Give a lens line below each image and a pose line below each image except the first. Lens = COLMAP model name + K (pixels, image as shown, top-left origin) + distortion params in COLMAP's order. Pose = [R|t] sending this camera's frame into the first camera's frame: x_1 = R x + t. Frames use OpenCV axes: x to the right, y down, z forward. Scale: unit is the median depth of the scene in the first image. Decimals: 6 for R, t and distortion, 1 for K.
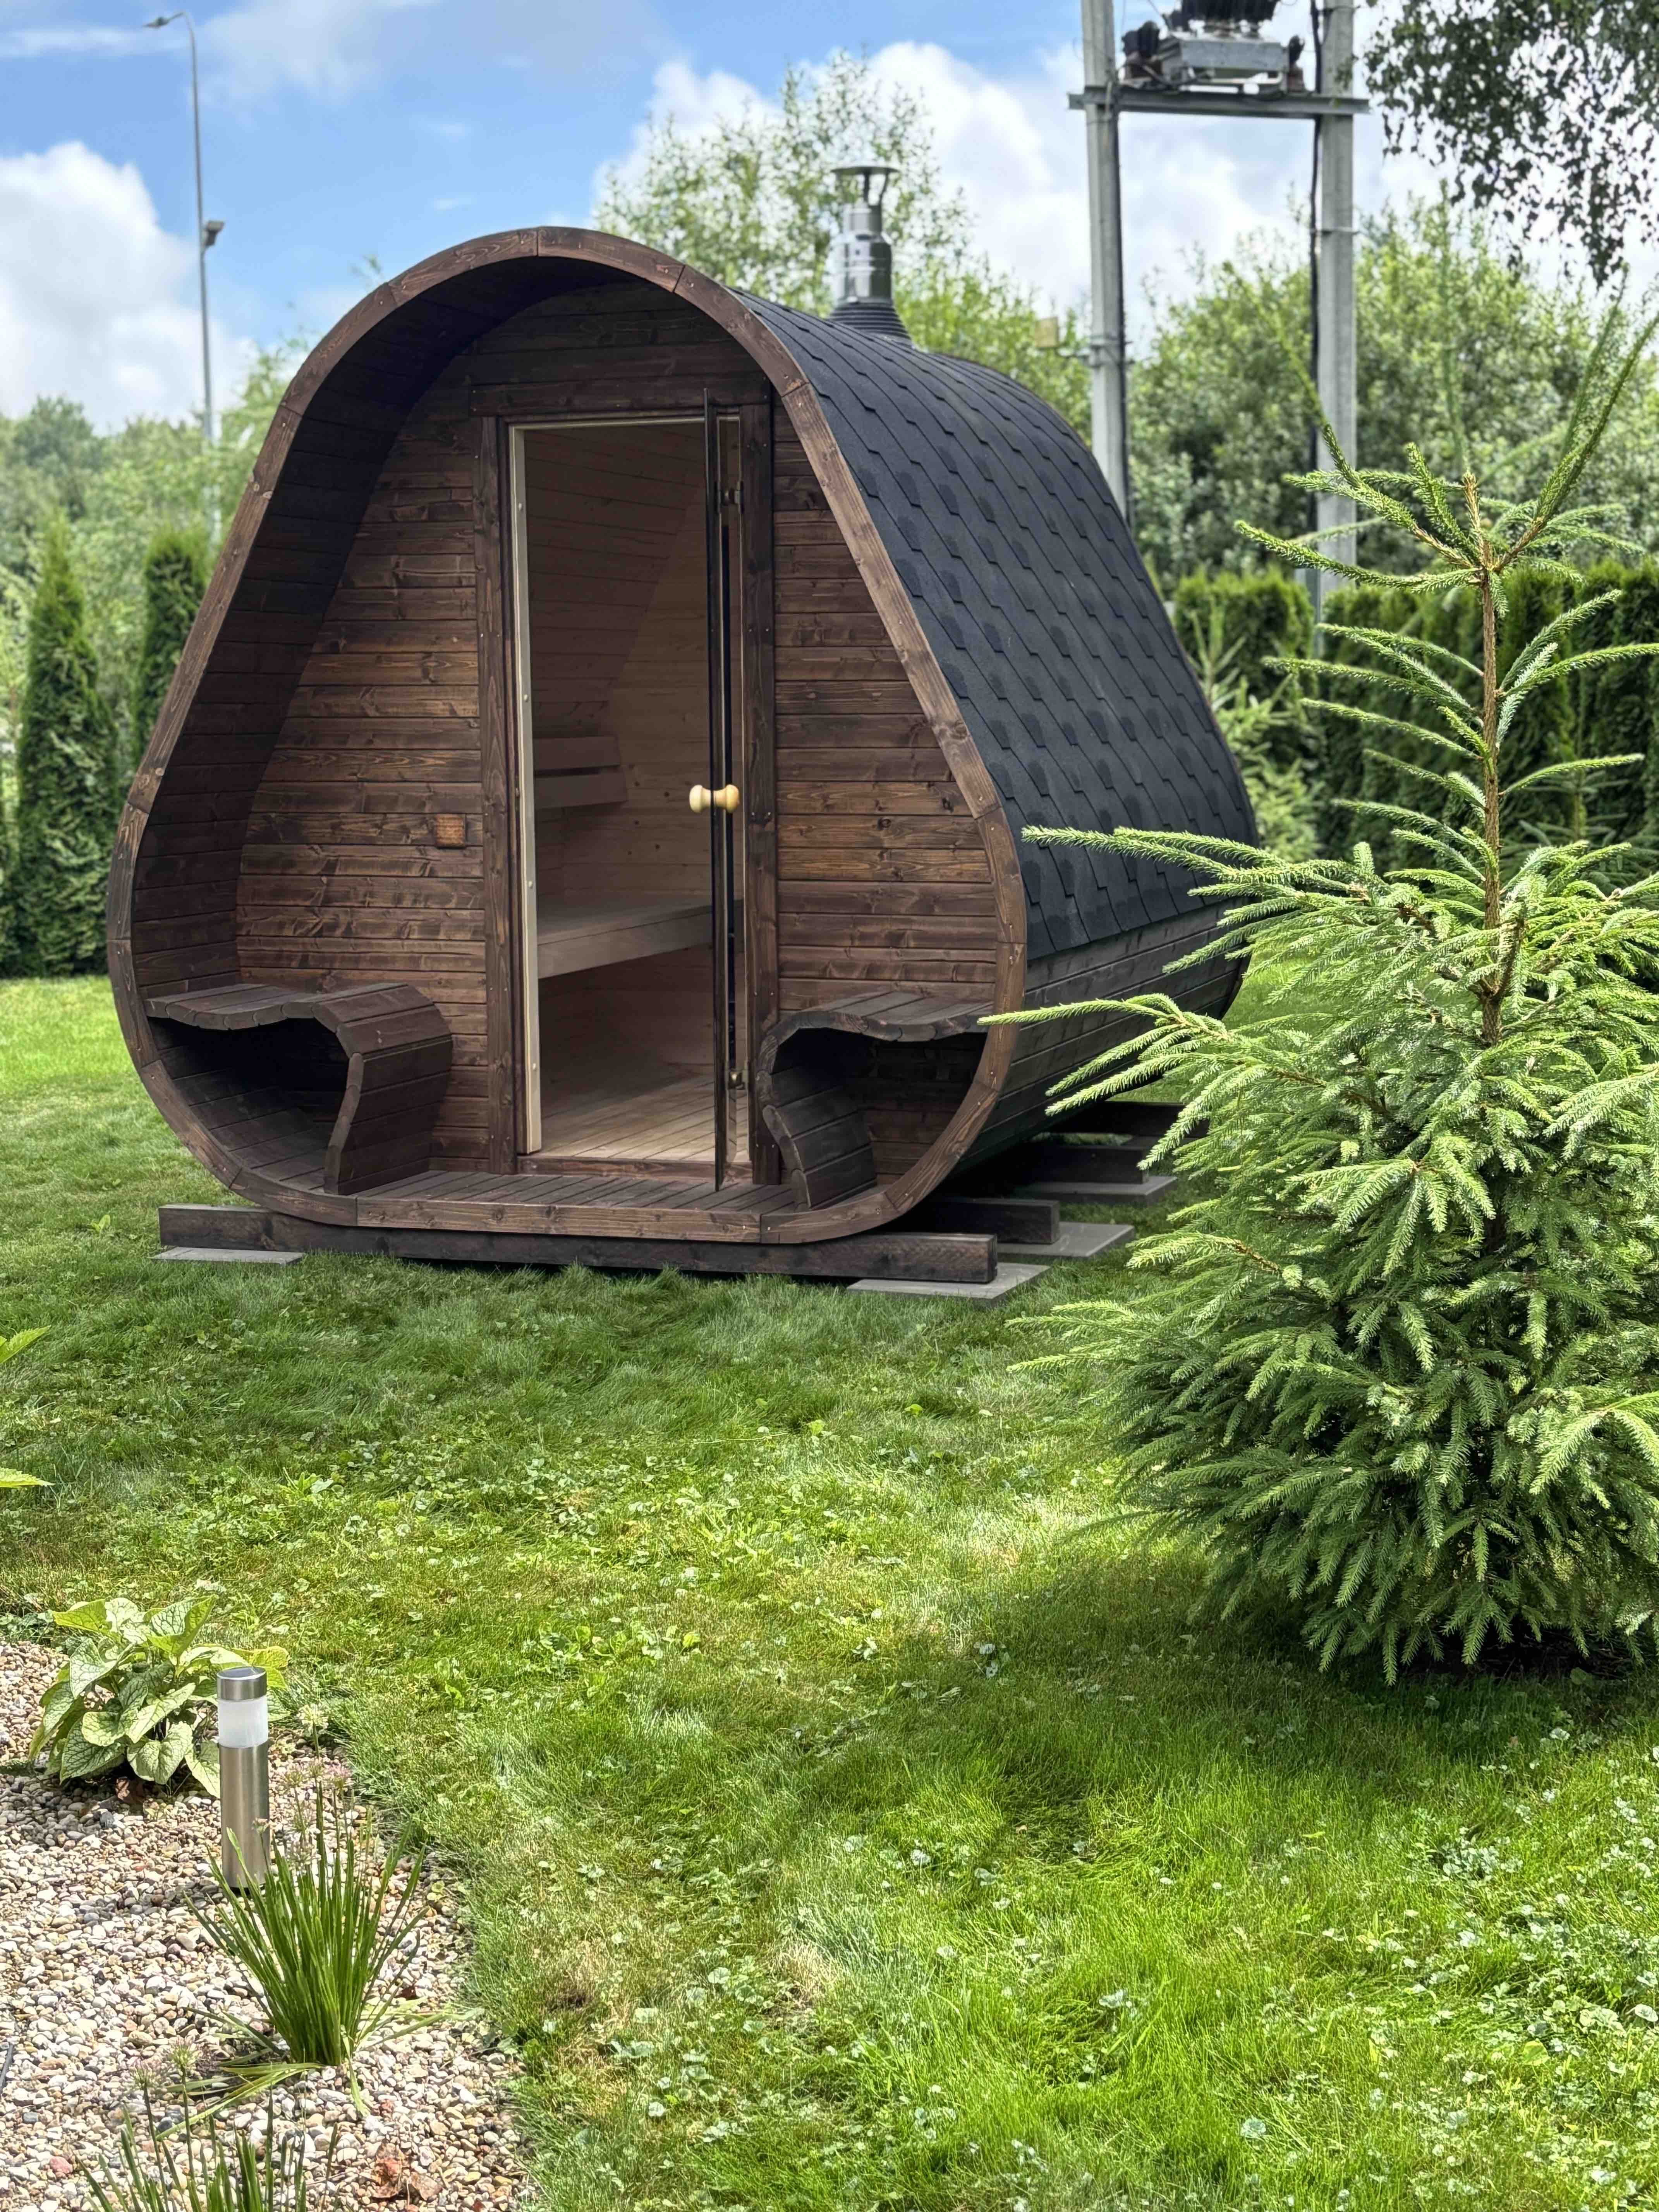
lens RADIAL K [[3152.0, 0, 829.5], [0, 3152.0, 1106.0], [0, 0, 1]] dist [0.297621, -1.242806]
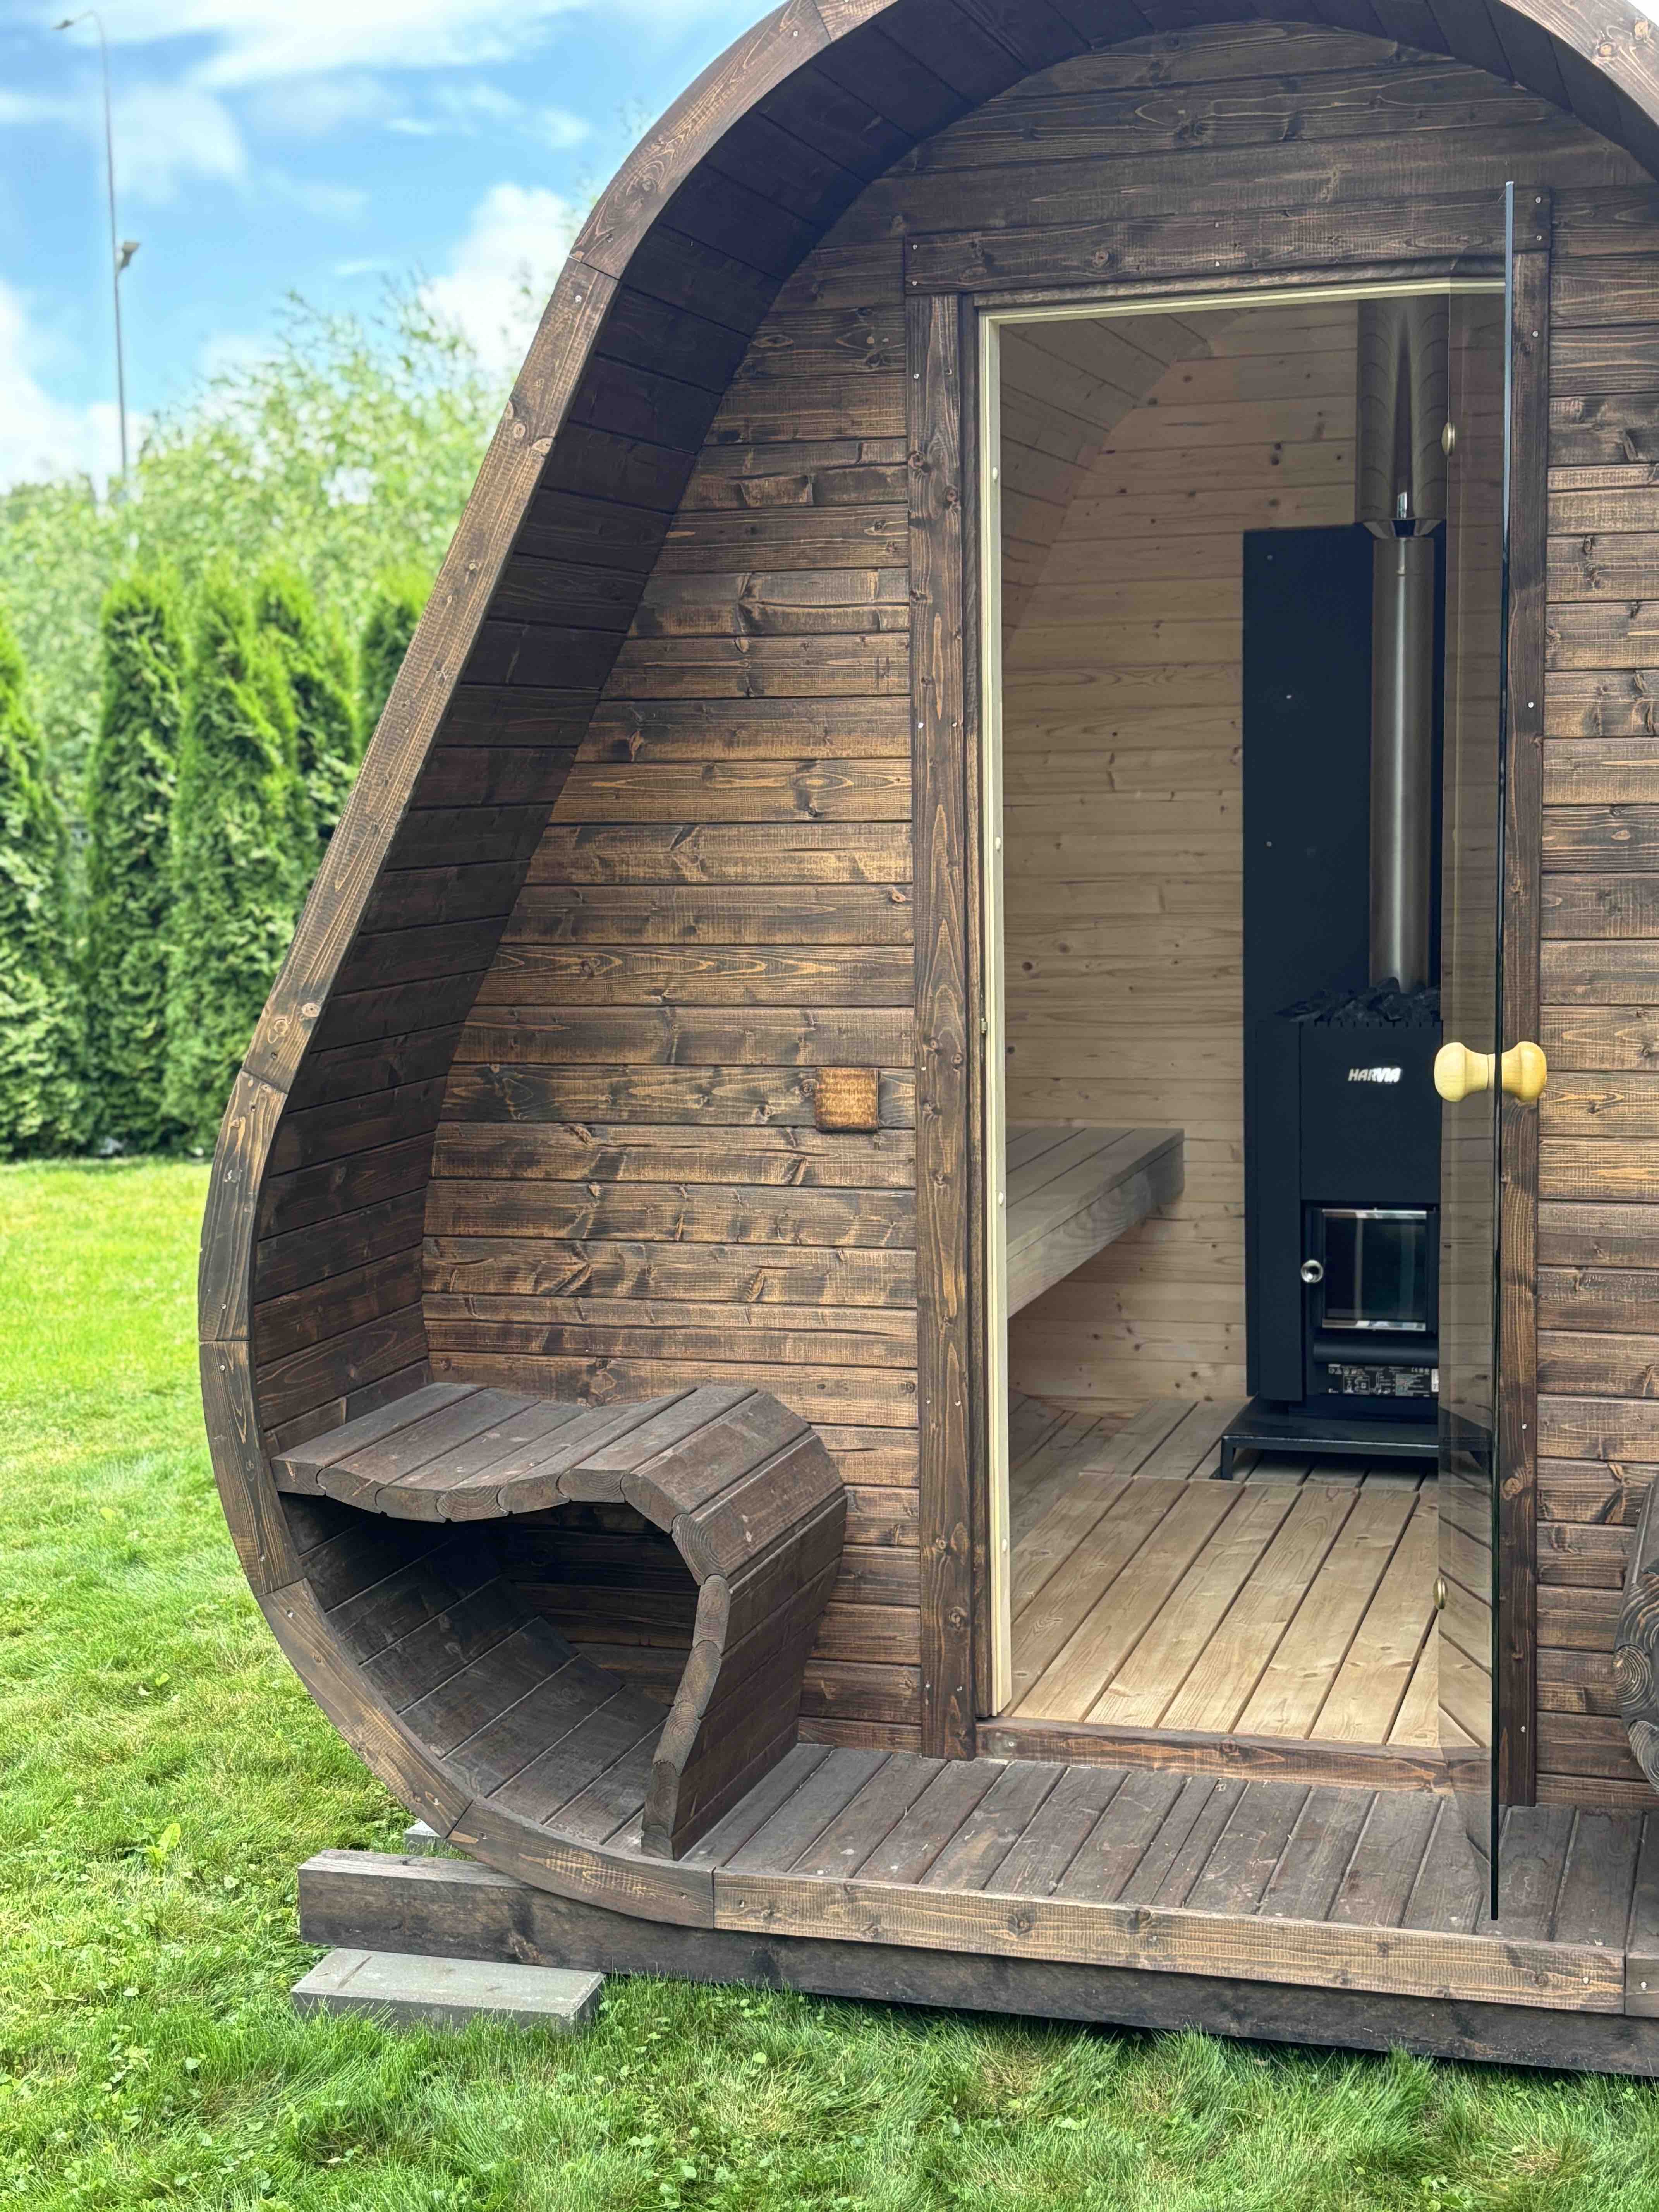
lens RADIAL K [[3152.0, 0, 829.5], [0, 3152.0, 1106.0], [0, 0, 1]] dist [0.297621, -1.242806]
pose [[0.999353, -0.012647, 0.033675, -0.140745], [0.013241, 0.999759, -0.017498, -0.077034], [-0.033446, 0.017933, 0.999280, 0.485935]]
